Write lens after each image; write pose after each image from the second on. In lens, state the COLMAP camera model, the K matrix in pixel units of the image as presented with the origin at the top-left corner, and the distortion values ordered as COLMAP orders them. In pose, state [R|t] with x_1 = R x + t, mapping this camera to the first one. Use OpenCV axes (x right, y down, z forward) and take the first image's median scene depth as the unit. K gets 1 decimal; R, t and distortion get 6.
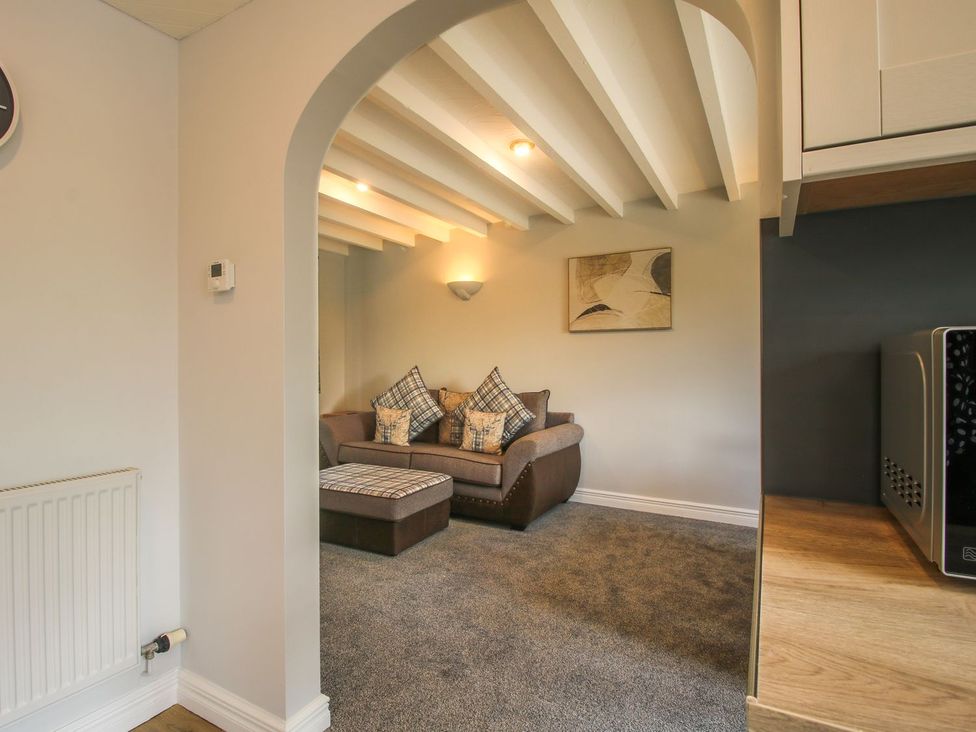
lens RADIAL K [[516.3, 0, 469.2], [0, 516.3, 365.5], [0, 0, 1]] dist [0.001179, -0.007390]
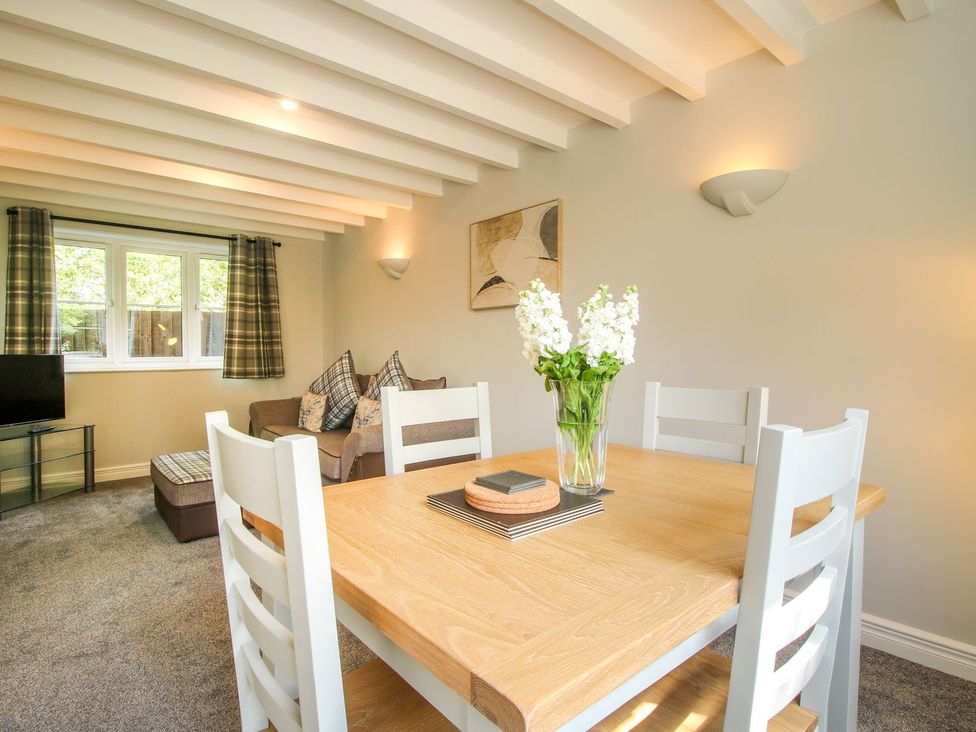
lens RADIAL K [[516.3, 0, 469.2], [0, 516.3, 365.5], [0, 0, 1]] dist [0.001179, -0.007390]
pose [[0.937660, 0.009261, -0.347430, 0.504226], [-0.001273, 0.999730, 0.023213, 0.006989], [0.347551, -0.021324, 0.937419, 0.195016]]
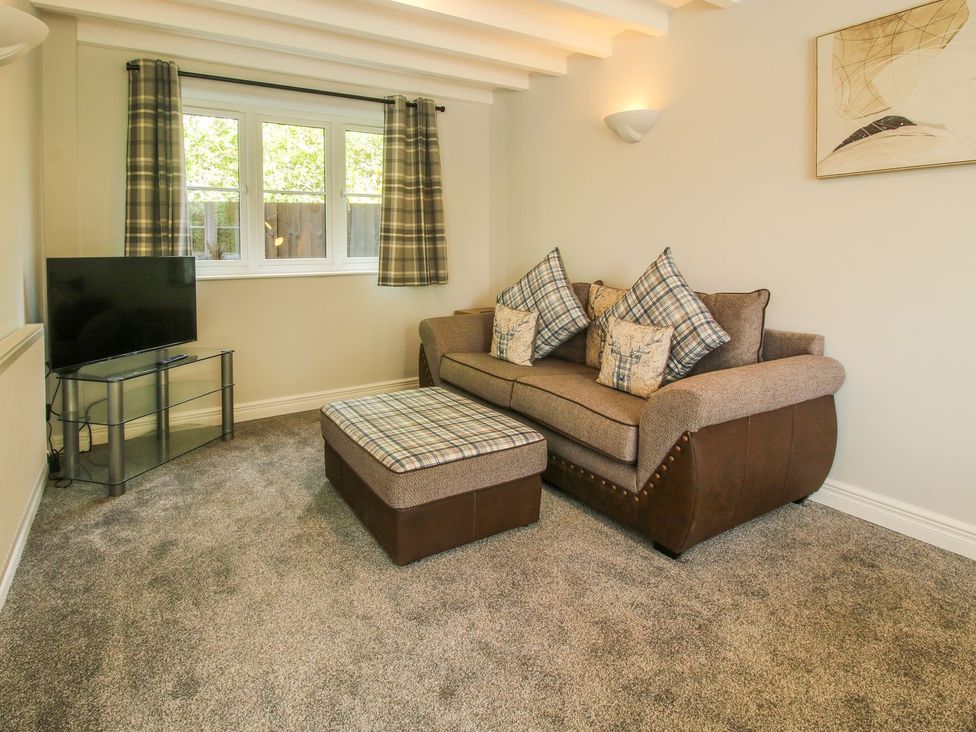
lens RADIAL K [[535.7, 0, 456.0], [0, 535.7, 267.6], [0, 0, 1]] dist [0.000857, -0.009748]
pose [[0.871640, 0.008644, -0.490071, 0.146157], [0.005991, 0.999582, 0.028285, 0.006795], [0.490110, -0.027590, 0.871224, 0.359230]]
